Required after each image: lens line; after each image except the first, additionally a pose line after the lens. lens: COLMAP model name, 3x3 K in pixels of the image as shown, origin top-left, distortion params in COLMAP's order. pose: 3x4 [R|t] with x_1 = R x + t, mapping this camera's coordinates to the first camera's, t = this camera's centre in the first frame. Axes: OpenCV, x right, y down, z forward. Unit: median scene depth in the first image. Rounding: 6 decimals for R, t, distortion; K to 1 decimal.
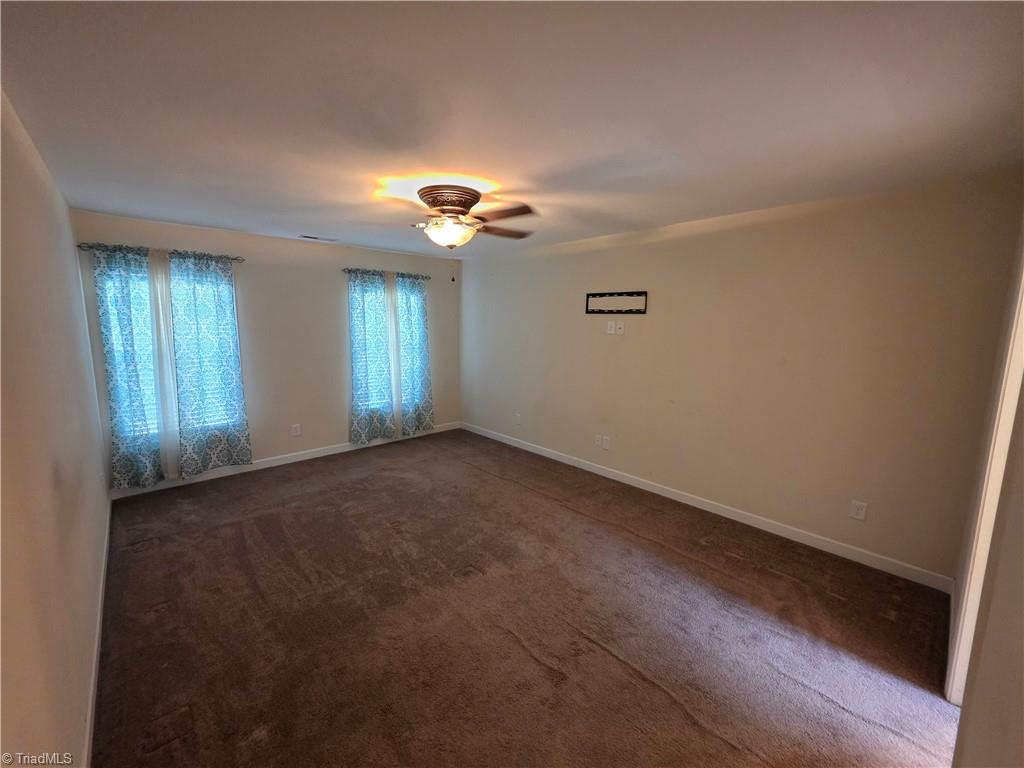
lens RADIAL K [[410.3, 0, 510.8], [0, 410.3, 379.4], [0, 0, 1]] dist [-0.000590, 0.000206]
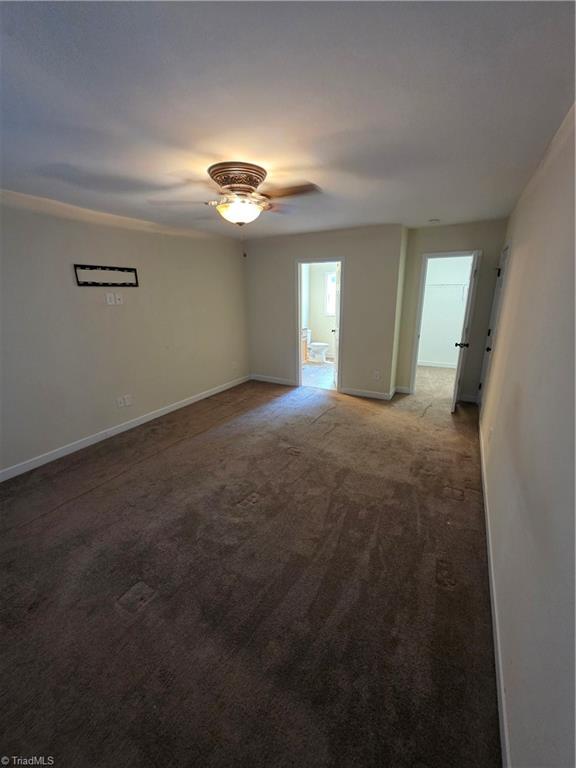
lens RADIAL K [[307.7, 0, 292.4], [0, 307.7, 381.8], [0, 0, 1]] dist [-0.000590, 0.000206]
pose [[-0.315617, -0.273752, 0.908541, -0.768449], [0.148841, 0.931345, 0.332329, -0.127989], [-0.937140, 0.240117, -0.253203, 0.844624]]
